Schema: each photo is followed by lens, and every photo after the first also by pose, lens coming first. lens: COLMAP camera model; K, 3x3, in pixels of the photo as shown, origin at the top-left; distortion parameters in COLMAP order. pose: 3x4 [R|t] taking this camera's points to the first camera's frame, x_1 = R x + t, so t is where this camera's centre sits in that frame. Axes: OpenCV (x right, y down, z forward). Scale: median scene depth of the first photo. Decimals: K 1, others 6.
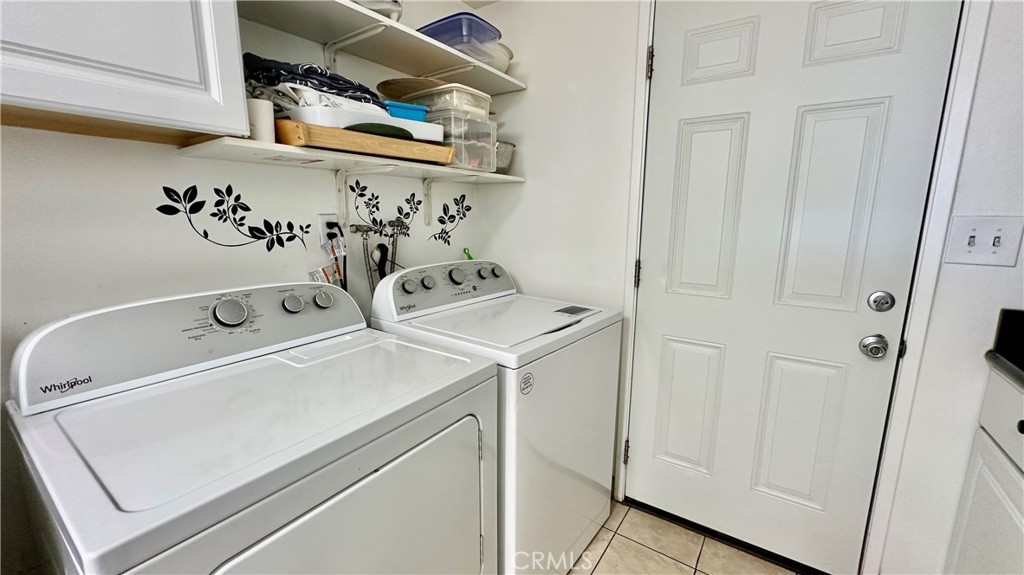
lens RADIAL K [[410.9, 0, 509.7], [0, 410.9, 287.5], [0, 0, 1]] dist [-0.003831, 0.000753]
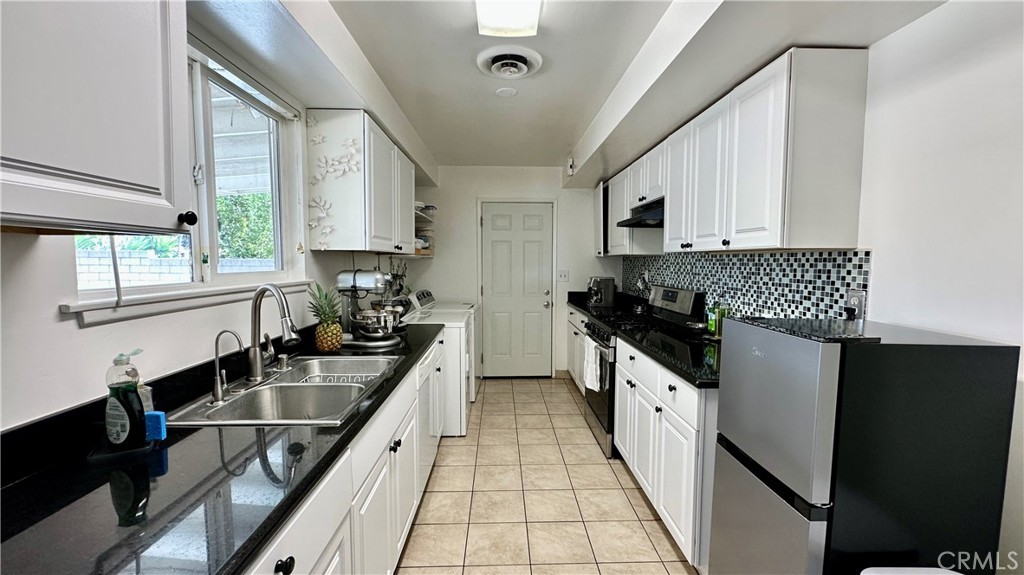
lens RADIAL K [[410.9, 0, 512.1], [0, 410.9, 289.5], [0, 0, 1]] dist [-0.003831, 0.000753]
pose [[0.801409, -0.046355, 0.596318, -1.332333], [0.111314, 0.991133, -0.072553, 0.202889], [-0.587667, 0.124523, 0.799463, -1.529692]]
